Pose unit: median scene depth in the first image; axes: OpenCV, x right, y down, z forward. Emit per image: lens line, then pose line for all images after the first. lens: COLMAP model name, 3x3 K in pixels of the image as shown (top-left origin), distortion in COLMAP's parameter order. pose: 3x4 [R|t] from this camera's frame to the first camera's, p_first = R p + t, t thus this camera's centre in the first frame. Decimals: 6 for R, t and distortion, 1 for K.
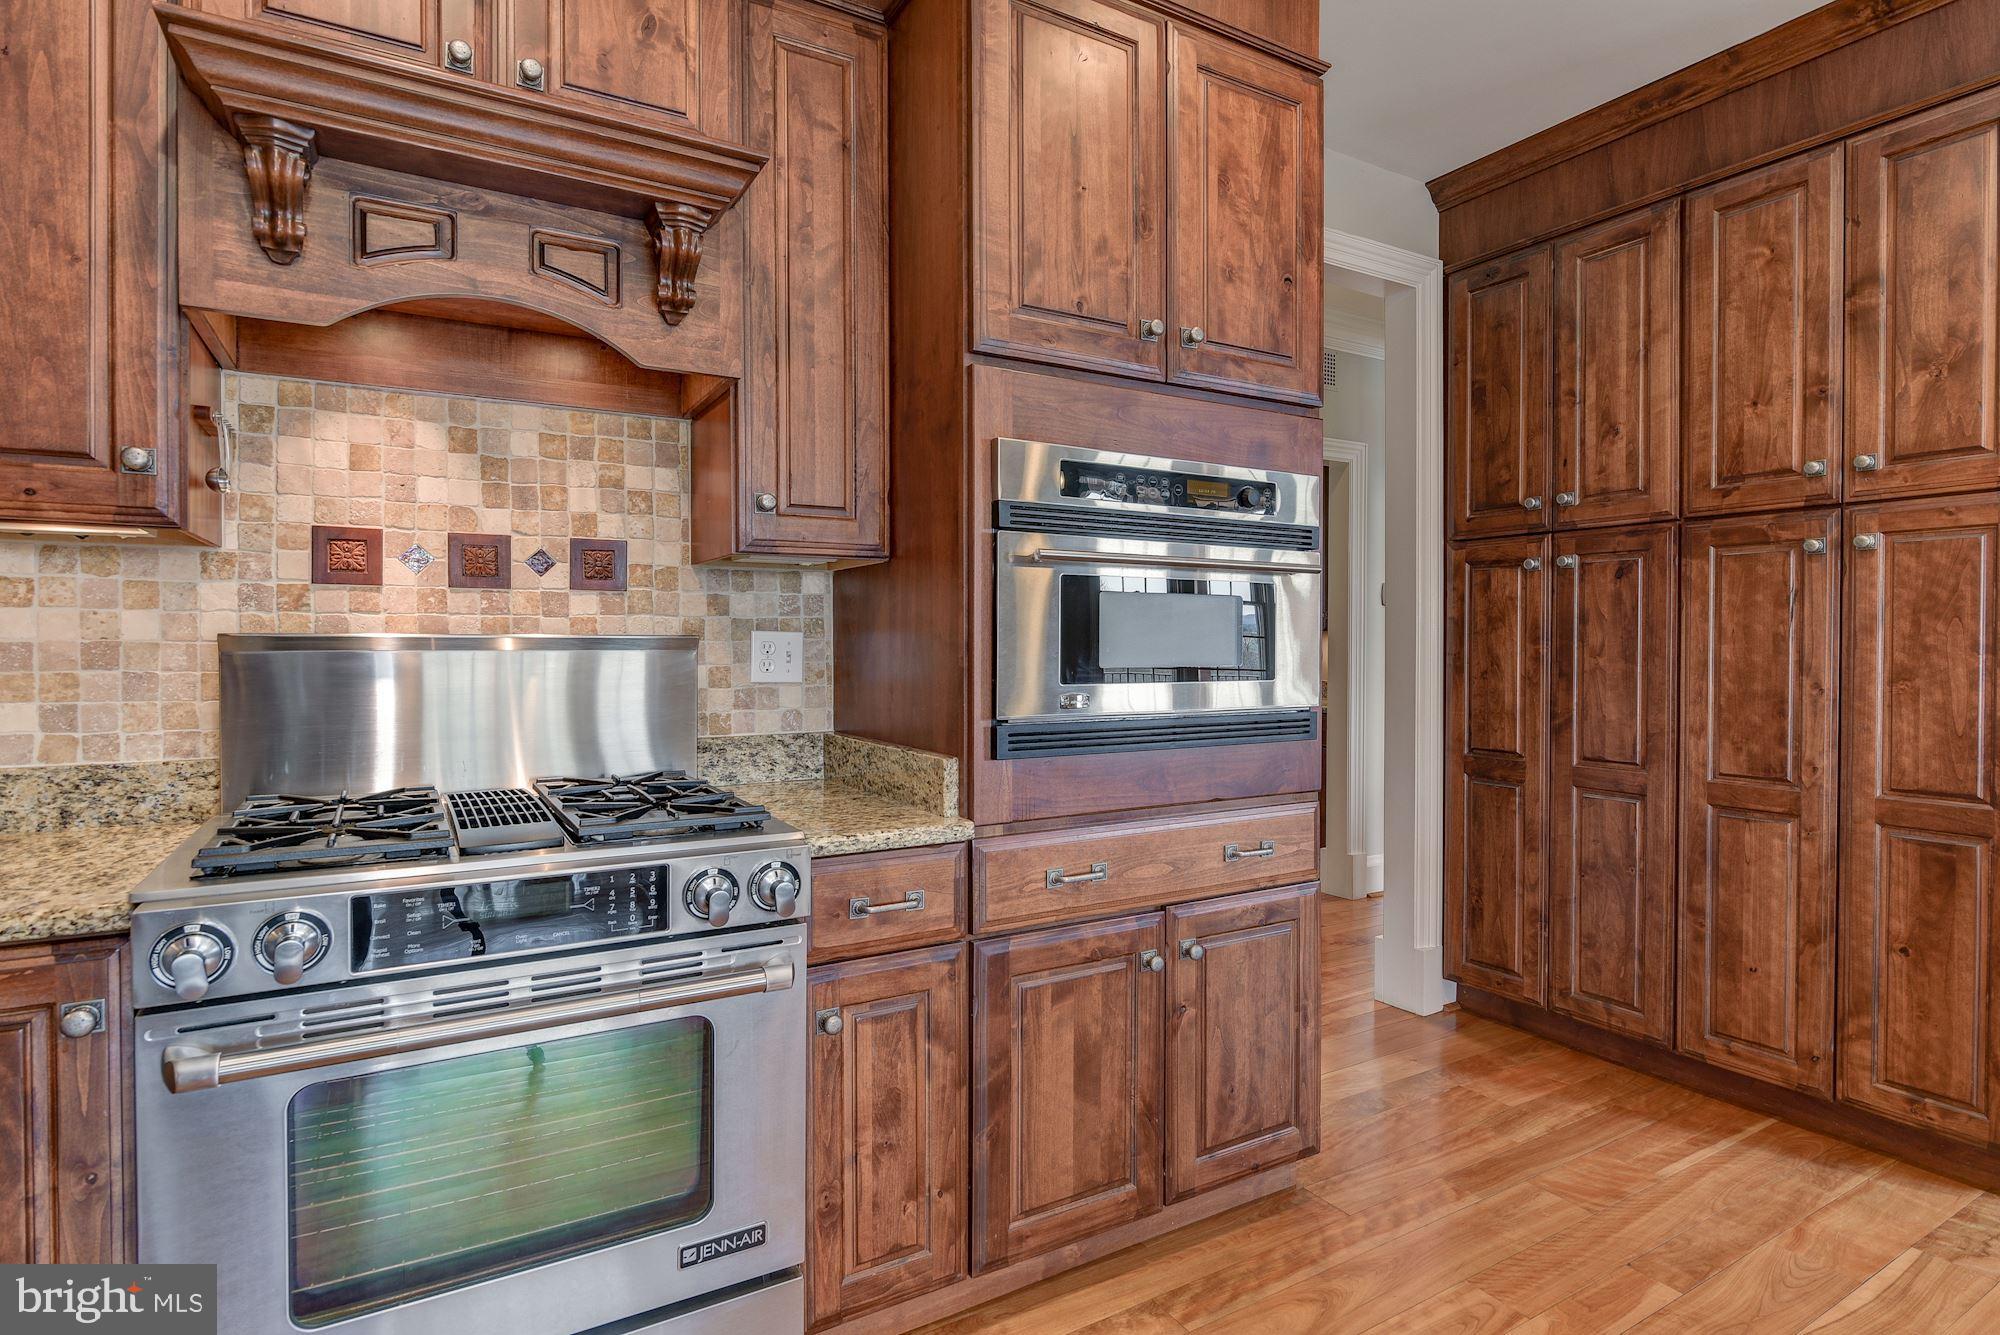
lens RADIAL K [[1057.6, 0, 1099.7], [0, 1057.6, 657.5], [0, 0, 1]] dist [-0.004867, -0.001843]
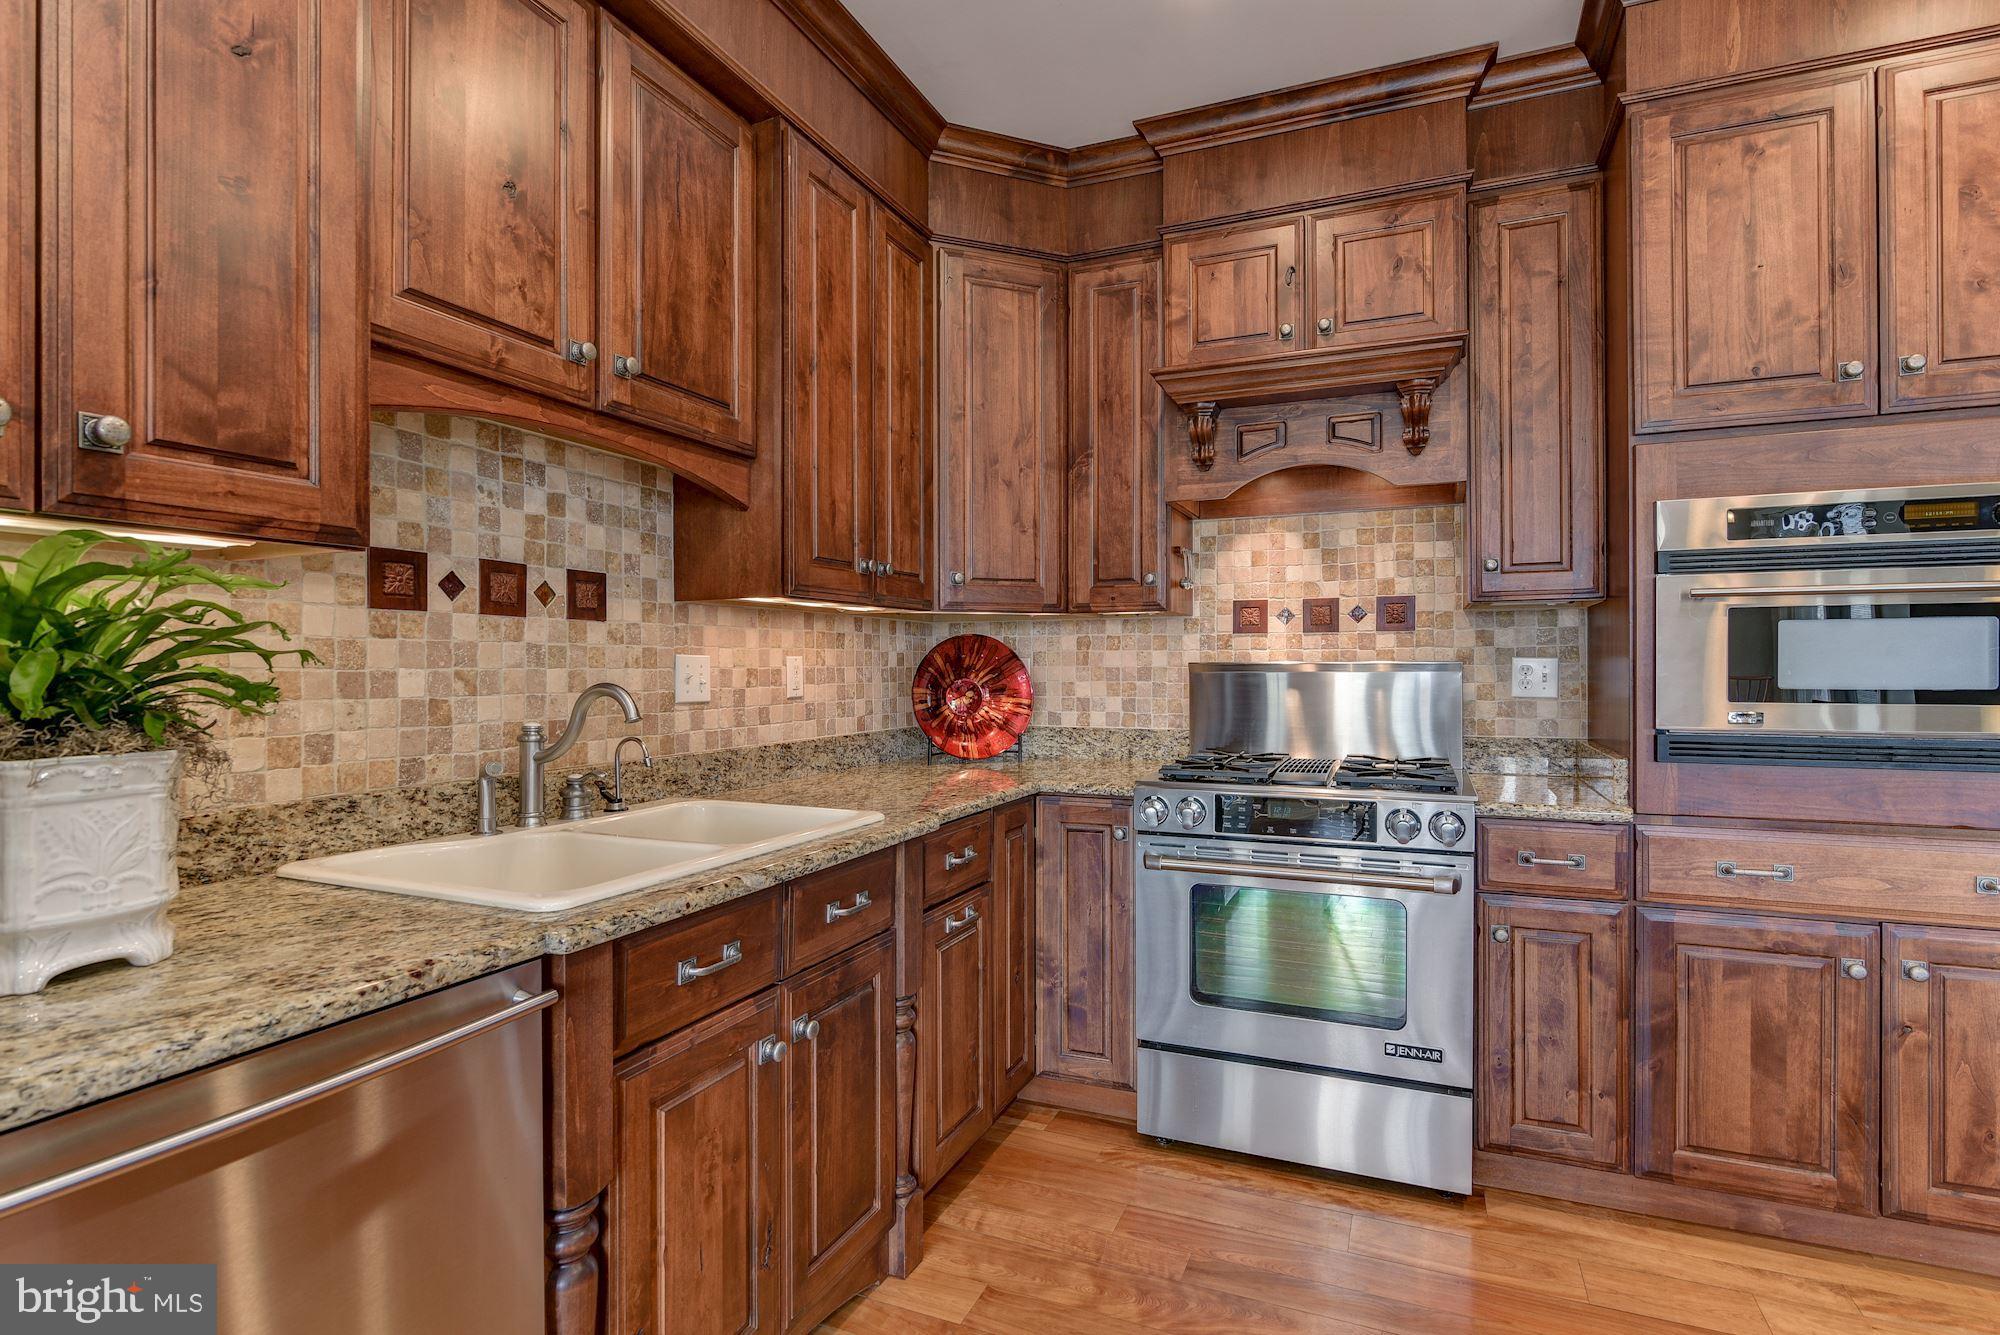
lens RADIAL K [[992.7, 0, 966.2], [0, 992.7, 667.4], [0, 0, 1]] dist [-0.002145, -0.001079]
pose [[0.544363, -0.001006, -0.838849, 0.360003], [-0.008103, 0.999946, -0.006457, 0.001057], [0.838810, 0.010313, 0.544326, -0.250063]]
